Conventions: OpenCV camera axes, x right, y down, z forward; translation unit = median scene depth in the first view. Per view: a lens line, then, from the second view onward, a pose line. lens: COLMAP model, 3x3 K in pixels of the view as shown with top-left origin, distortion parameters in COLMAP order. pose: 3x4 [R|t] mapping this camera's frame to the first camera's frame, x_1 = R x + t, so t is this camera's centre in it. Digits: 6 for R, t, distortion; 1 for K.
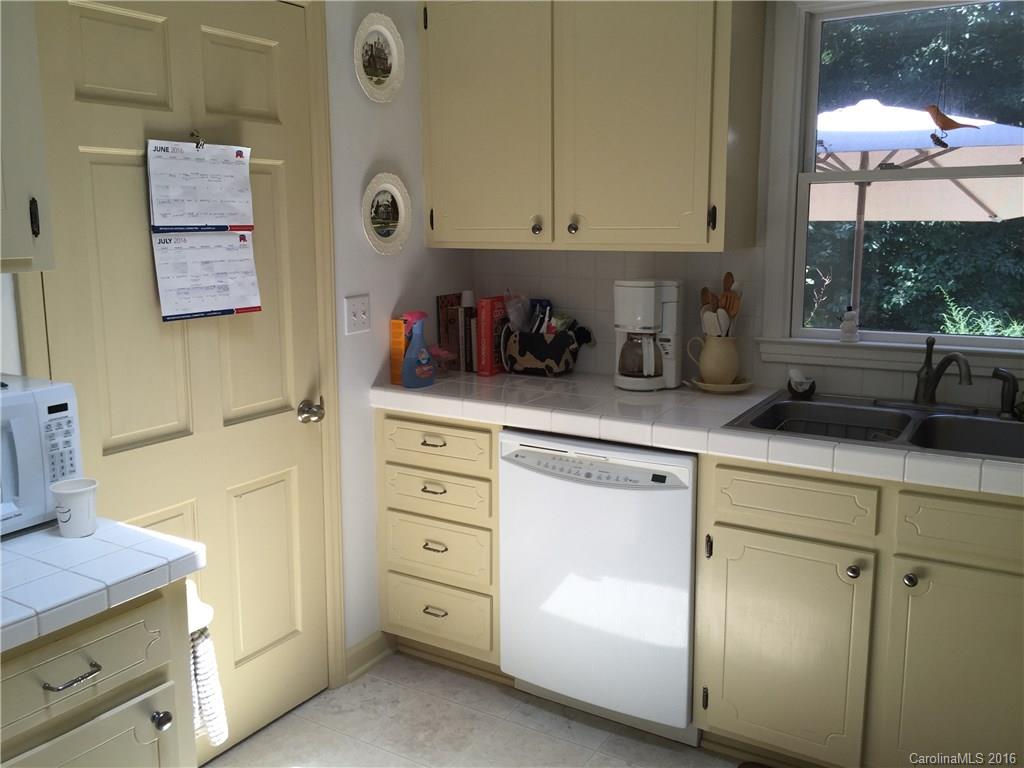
lens RADIAL K [[882.1, 0, 501.2], [0, 882.1, 373.3], [0, 0, 1]] dist [0.048542, -0.063373]
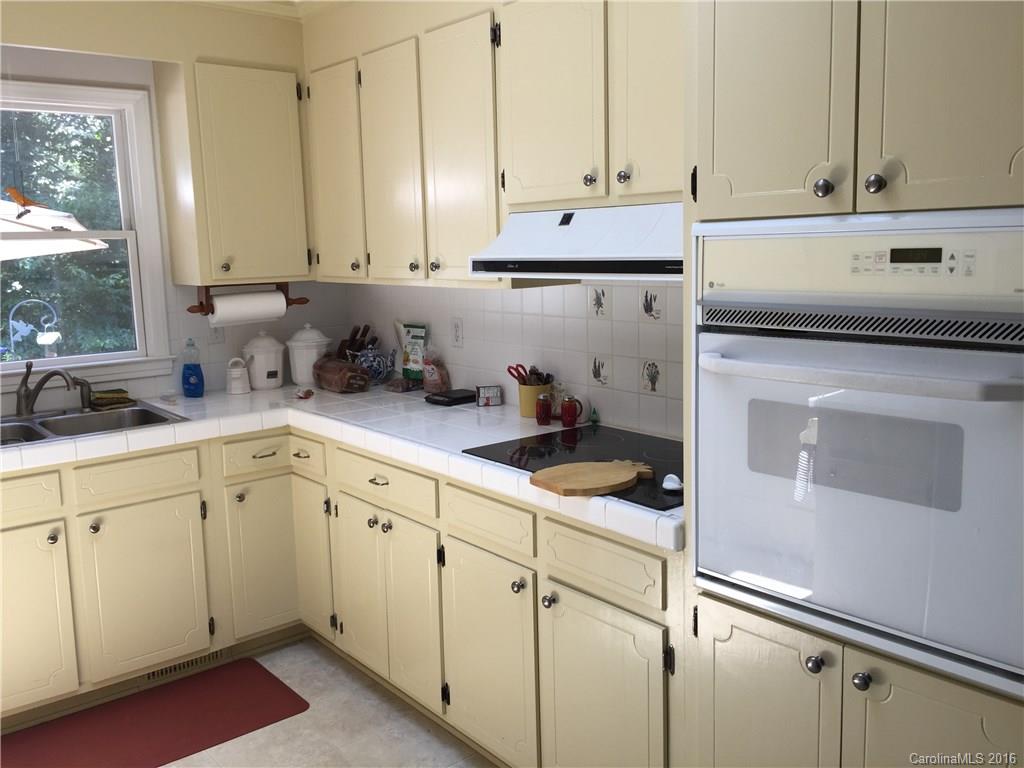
lens RADIAL K [[882.1, 0, 515.9], [0, 882.1, 376.7], [0, 0, 1]] dist [0.048542, -0.063373]
pose [[0.305331, -0.135141, 0.942608, -0.484066], [0.185480, 0.979359, 0.080329, 0.007667], [-0.934008, 0.150308, 0.324094, -0.082963]]
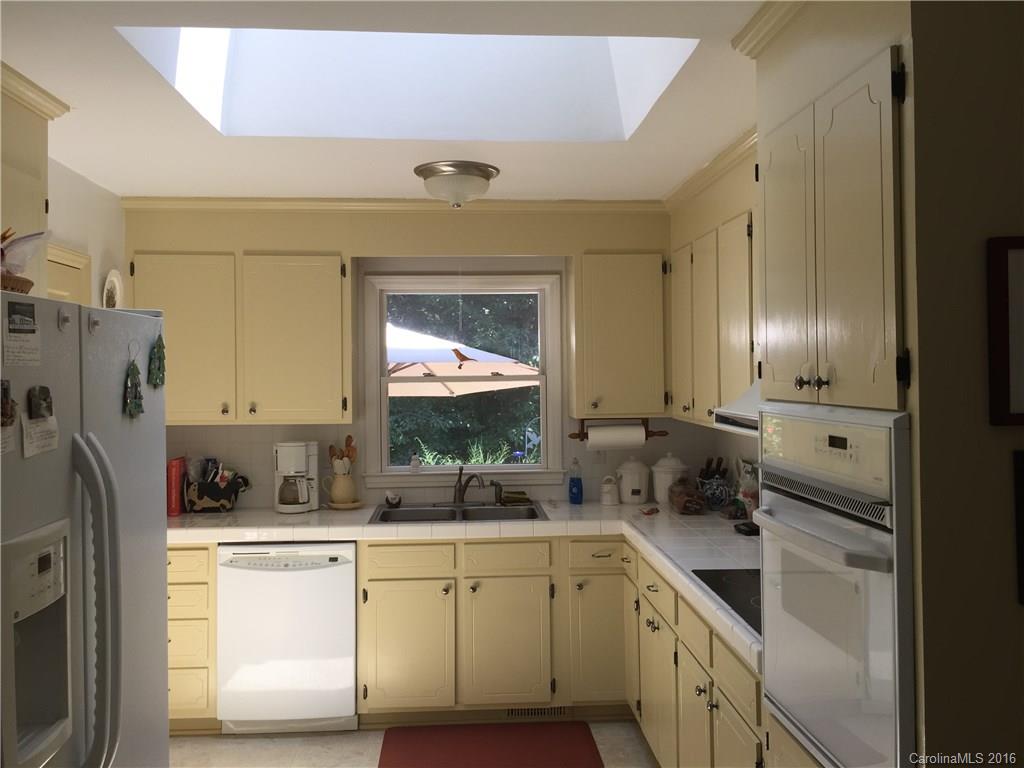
lens RADIAL K [[882.1, 0, 510.1], [0, 882.1, 381.6], [0, 0, 1]] dist [0.048542, -0.063373]
pose [[0.811272, 0.000448, 0.584668, -0.475728], [0.098429, 0.985622, -0.137334, 0.044991], [-0.576324, 0.168964, 0.799564, -0.529041]]
